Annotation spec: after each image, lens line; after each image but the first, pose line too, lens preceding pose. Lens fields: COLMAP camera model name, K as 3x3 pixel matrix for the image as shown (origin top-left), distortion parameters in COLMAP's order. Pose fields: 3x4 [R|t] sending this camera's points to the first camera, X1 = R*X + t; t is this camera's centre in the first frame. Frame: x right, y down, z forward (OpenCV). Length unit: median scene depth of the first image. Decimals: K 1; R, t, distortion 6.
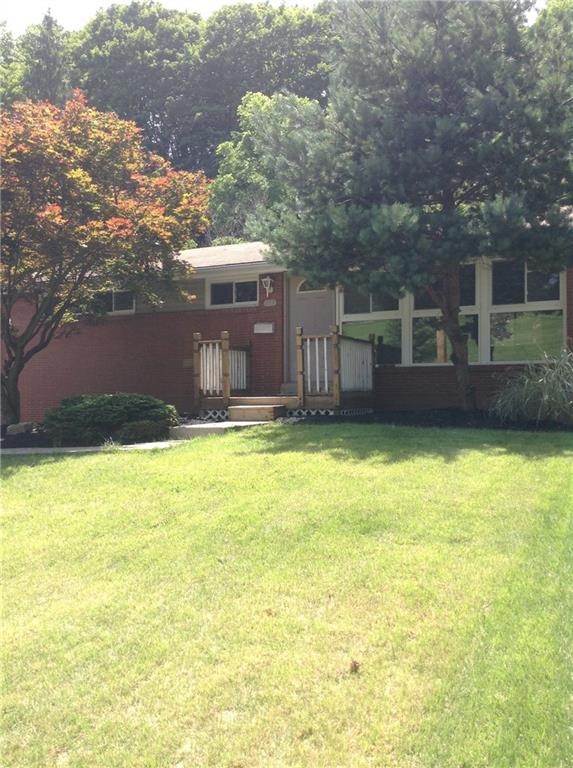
lens RADIAL K [[735.6, 0, 287.9], [0, 735.6, 374.0], [0, 0, 1]] dist [0.004164, -0.121601]
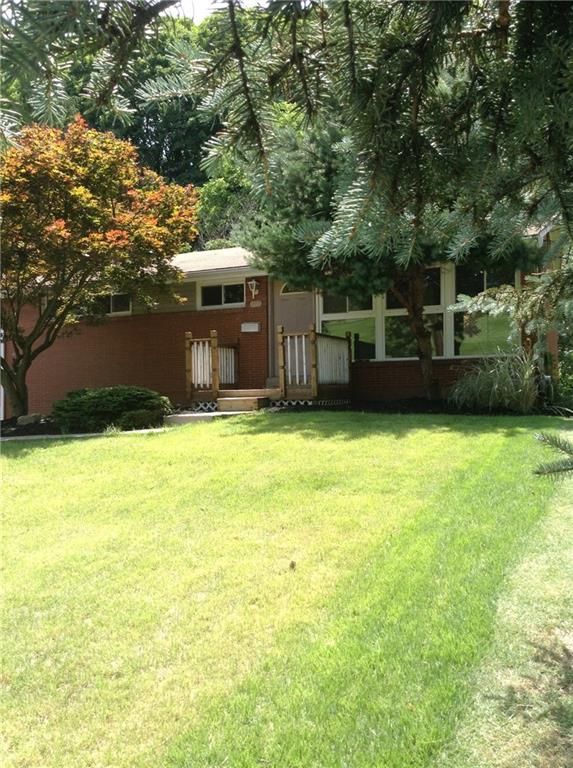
lens RADIAL K [[747.4, 0, 286.5], [0, 747.4, 384.0], [0, 0, 1]] dist [-0.002989, -0.110701]
pose [[0.999970, -0.007718, 0.000205, 0.026904], [0.007715, 0.999891, 0.012577, 0.010818], [-0.000302, -0.012575, 0.999921, -0.141413]]
